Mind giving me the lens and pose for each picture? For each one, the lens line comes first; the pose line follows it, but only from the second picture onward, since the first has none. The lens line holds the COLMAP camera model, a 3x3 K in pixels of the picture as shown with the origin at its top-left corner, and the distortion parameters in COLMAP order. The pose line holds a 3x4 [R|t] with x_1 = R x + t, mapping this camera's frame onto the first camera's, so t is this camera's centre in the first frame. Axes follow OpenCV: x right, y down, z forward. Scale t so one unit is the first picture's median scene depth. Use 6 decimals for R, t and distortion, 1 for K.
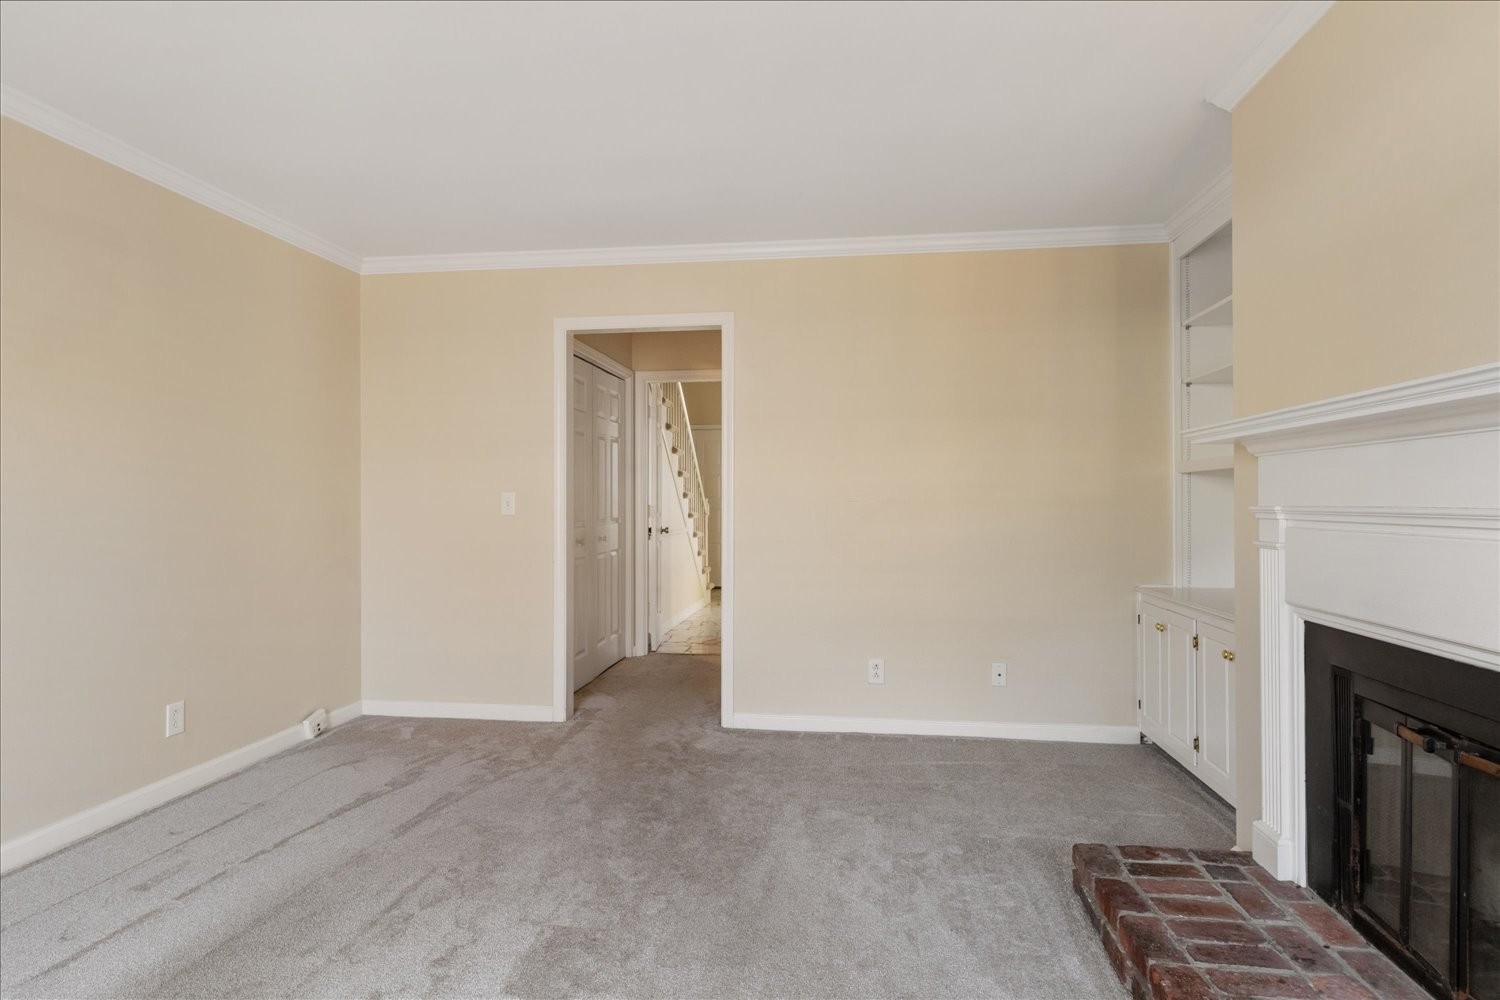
lens RADIAL K [[824.8, 0, 744.2], [0, 824.8, 500.5], [0, 0, 1]] dist [-0.002066, -0.001372]
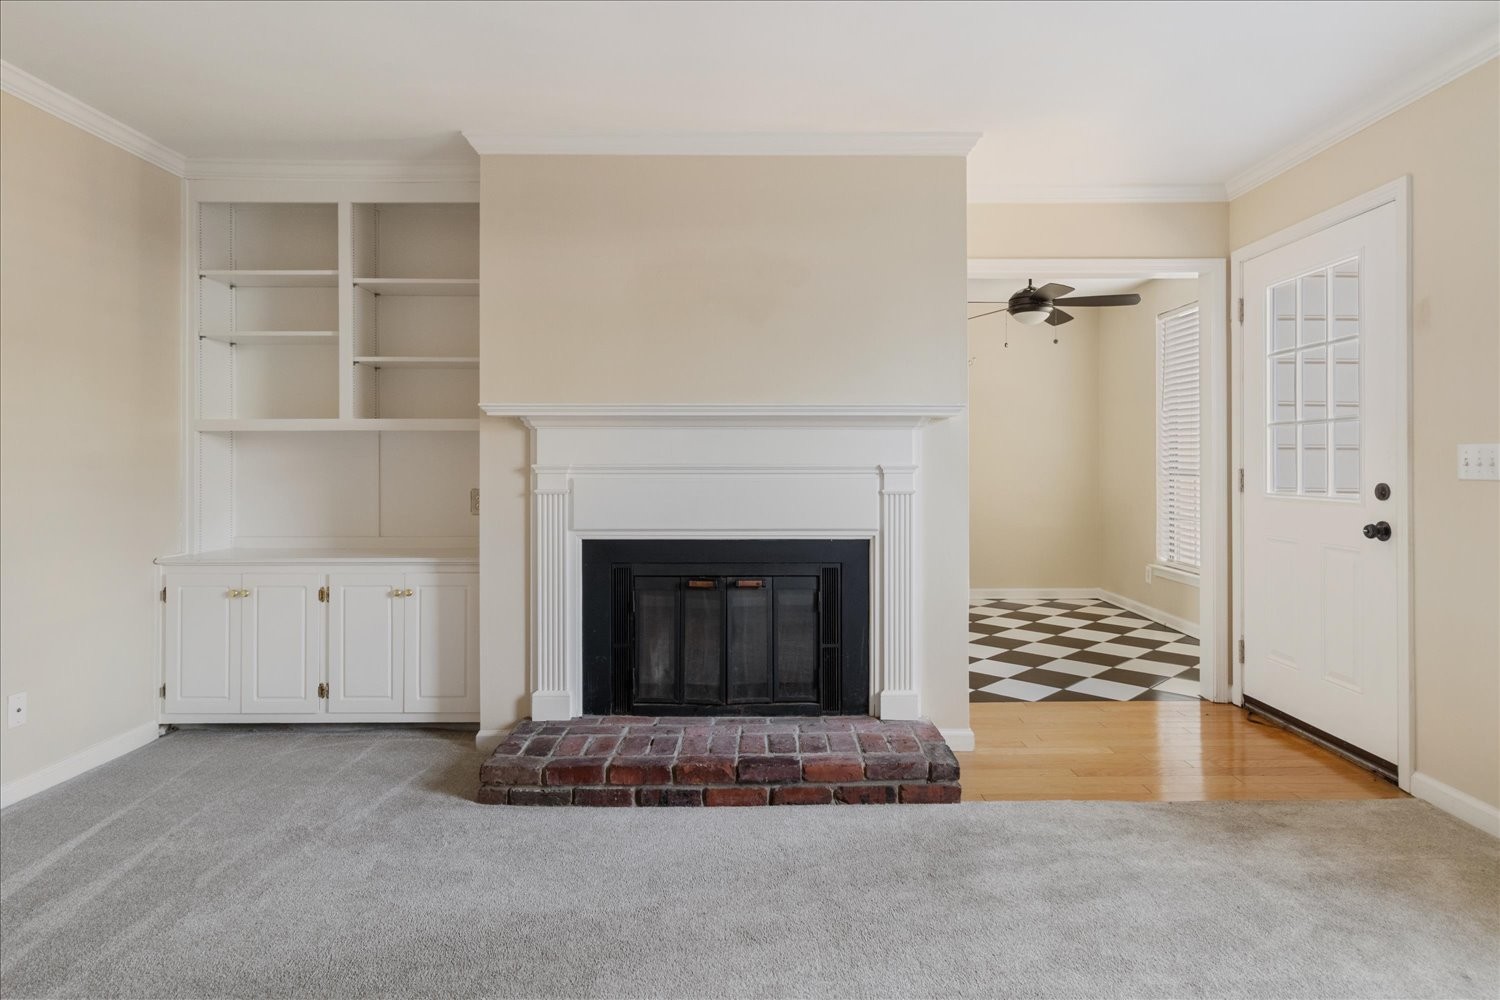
lens RADIAL K [[824.8, 0, 763.5], [0, 824.8, 463.8], [0, 0, 1]] dist [-0.002066, -0.001372]
pose [[-0.145997, -0.000526, 0.989285, -0.829289], [-0.000919, 0.999999, 0.000396, 0.004753], [-0.989285, -0.000851, -0.145998, 0.851638]]
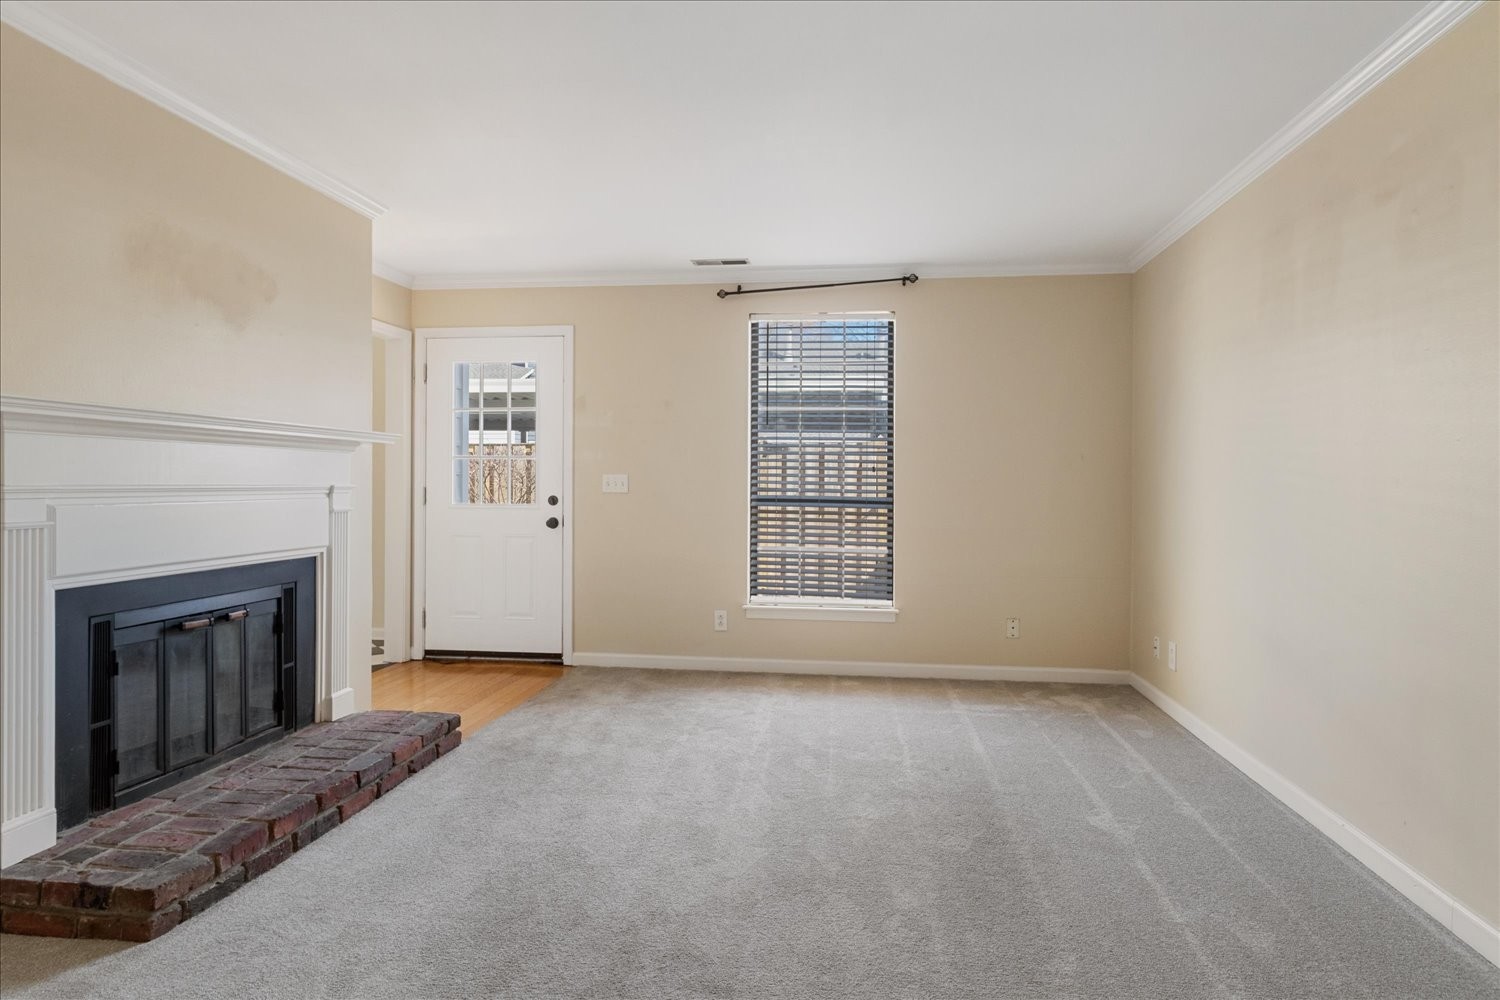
lens RADIAL K [[824.8, 0, 757.2], [0, 824.8, 492.7], [0, 0, 1]] dist [-0.002066, -0.001372]
pose [[-0.999965, -0.003591, -0.007615, -0.224066], [-0.003665, 0.999946, 0.009710, 0.002952], [0.007580, 0.009738, -0.999924, 1.990485]]
